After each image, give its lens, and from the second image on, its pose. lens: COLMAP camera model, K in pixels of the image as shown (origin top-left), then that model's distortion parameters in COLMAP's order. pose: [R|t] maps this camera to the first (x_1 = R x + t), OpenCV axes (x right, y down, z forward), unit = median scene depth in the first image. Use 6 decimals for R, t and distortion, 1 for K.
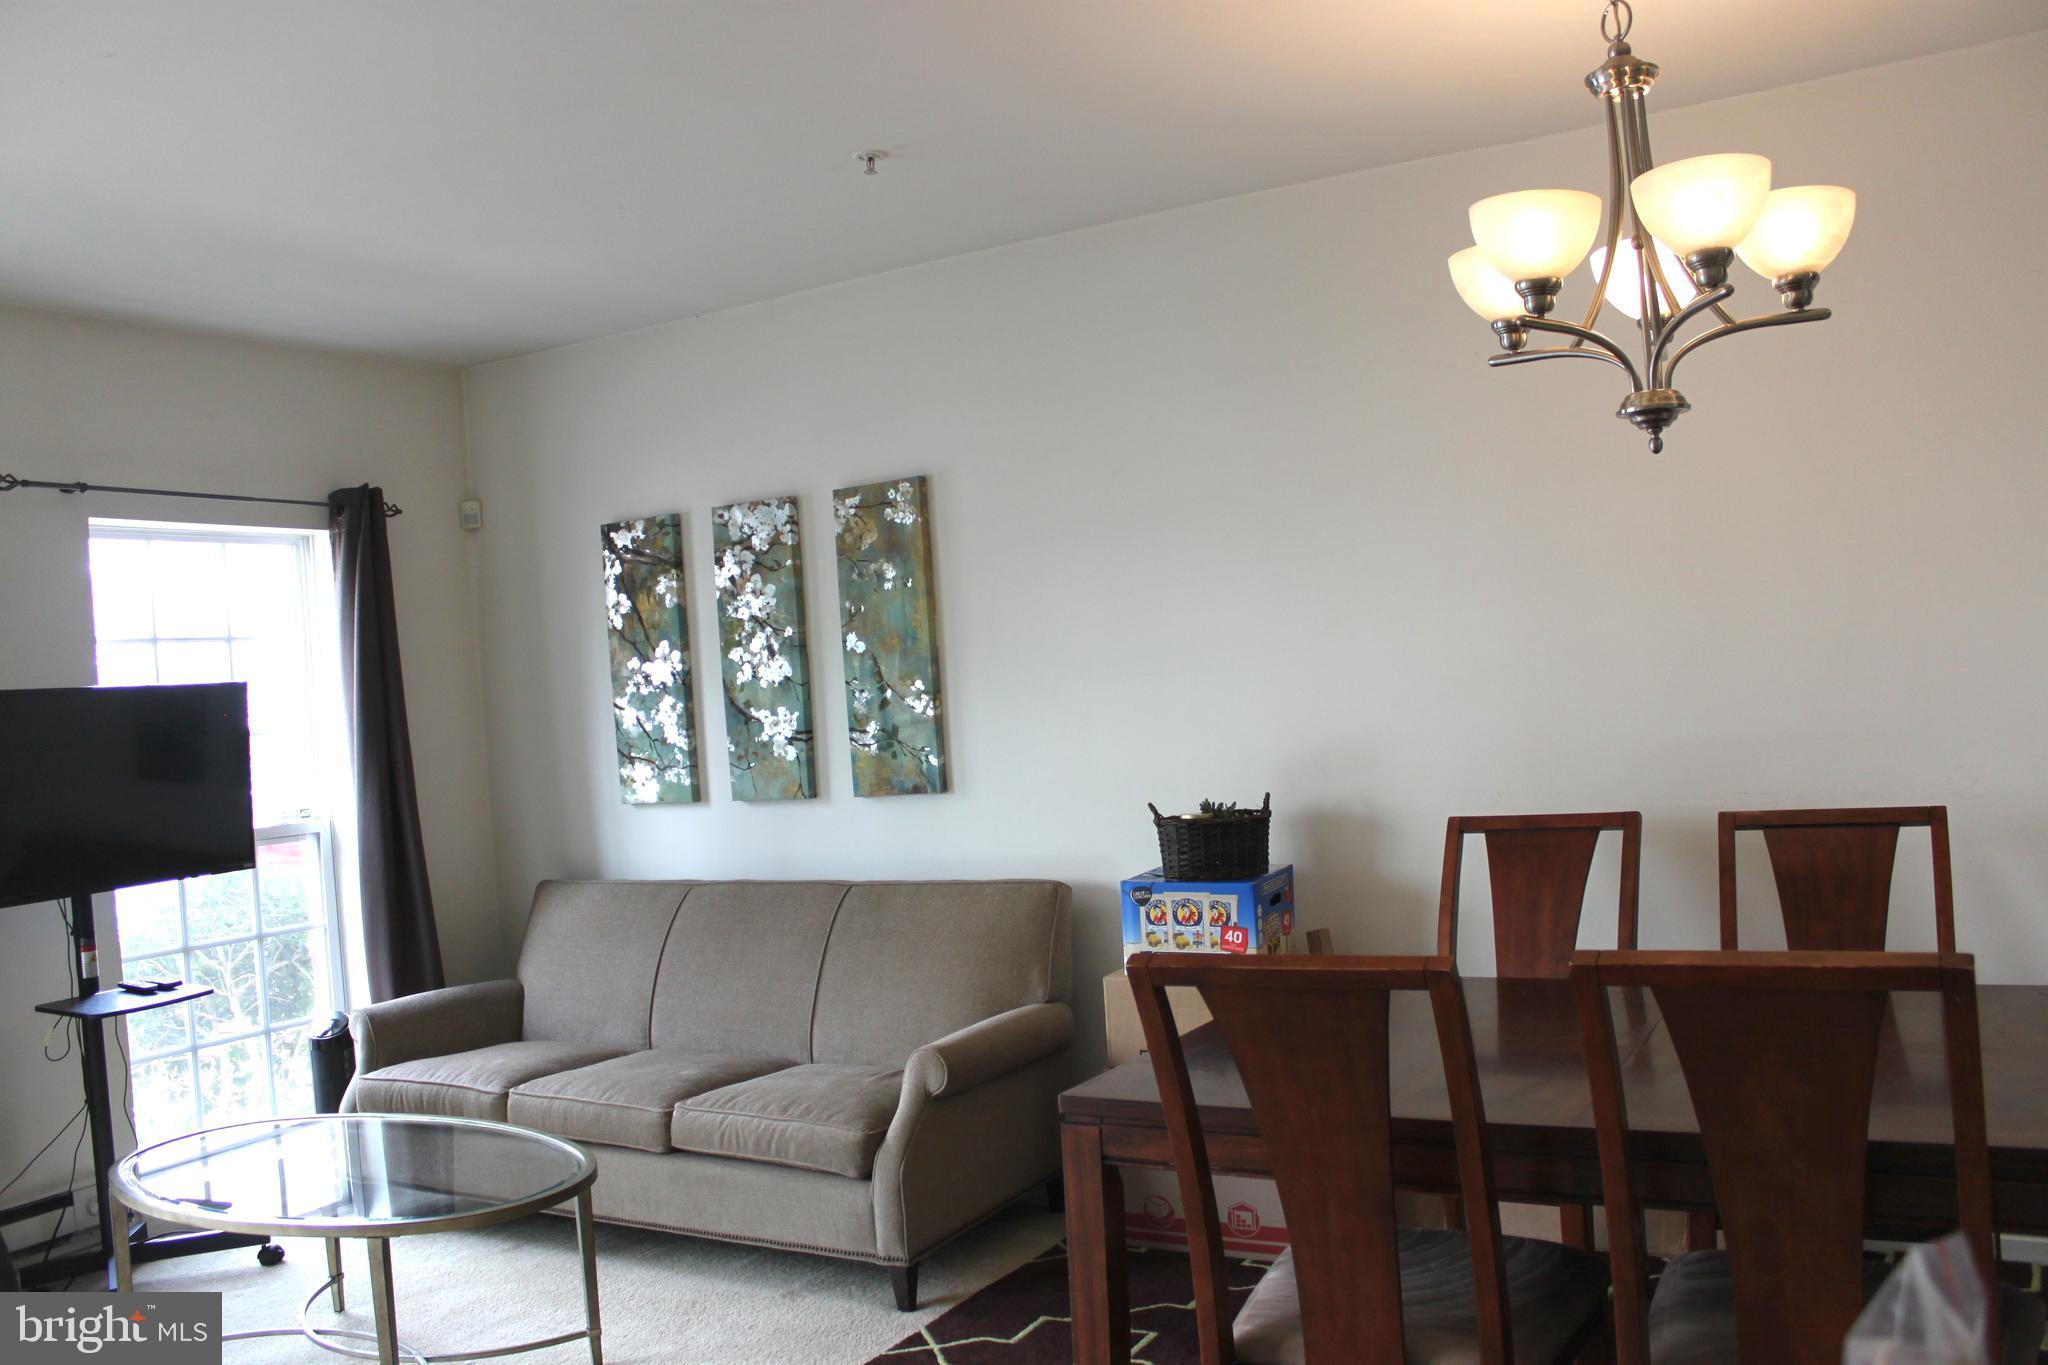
lens RADIAL K [[1699.7, 0, 1027.6], [0, 1699.7, 683.6], [0, 0, 1]] dist [-0.155349, 0.131965]
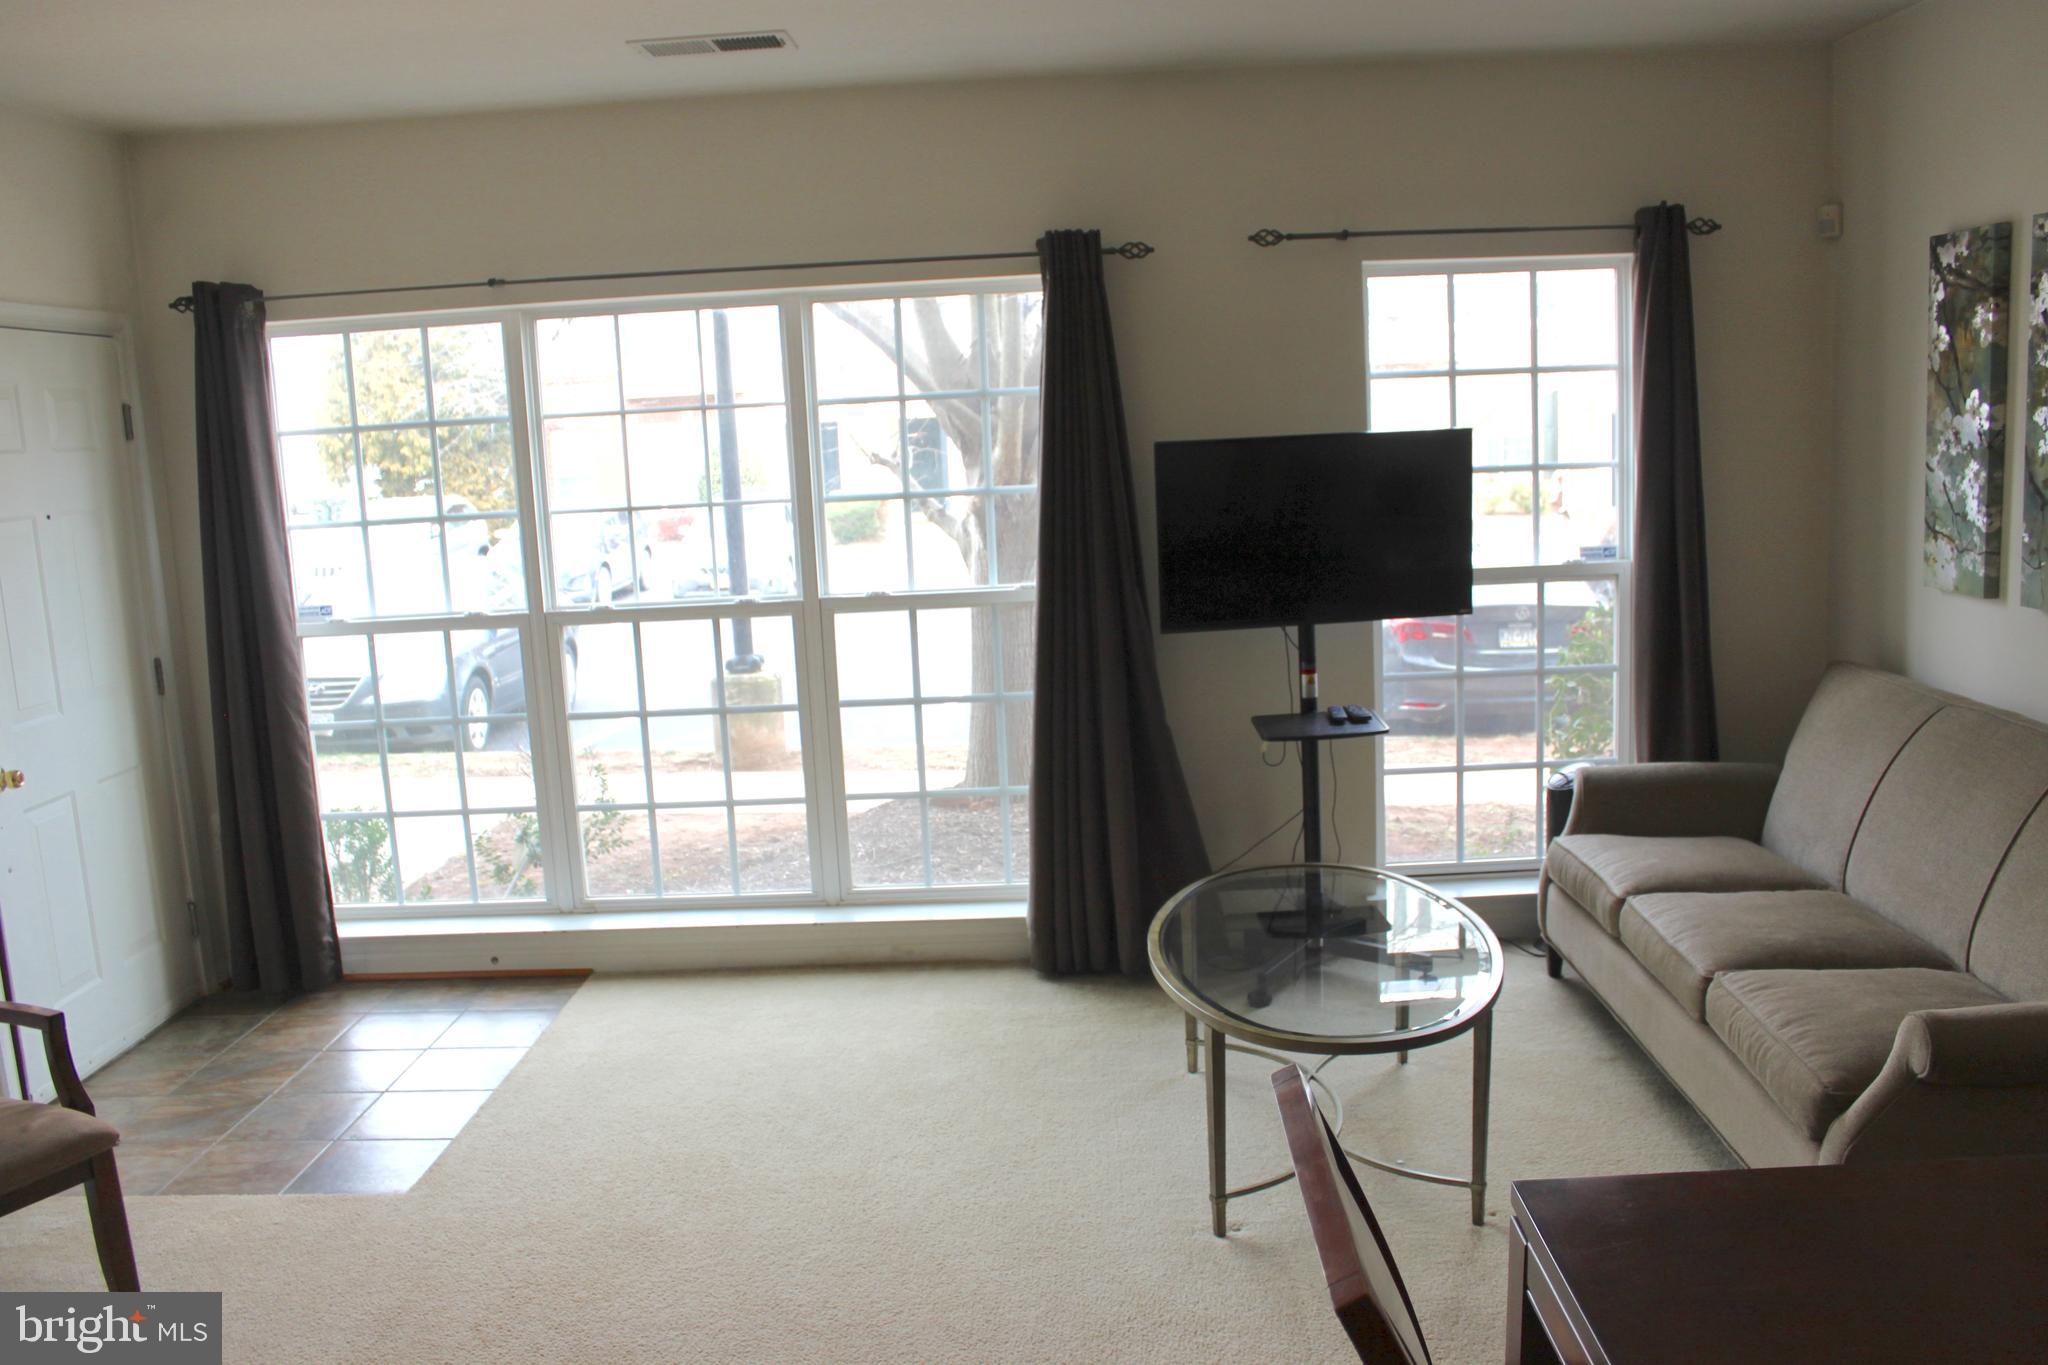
lens RADIAL K [[1699.7, 0, 1027.7], [0, 1699.7, 683.1], [0, 0, 1]] dist [-0.155349, 0.131965]
pose [[0.485260, 0.181217, -0.855385, 0.244869], [0.016538, 0.976210, 0.216196, -0.063673], [0.874213, -0.119057, 0.470719, 0.242177]]
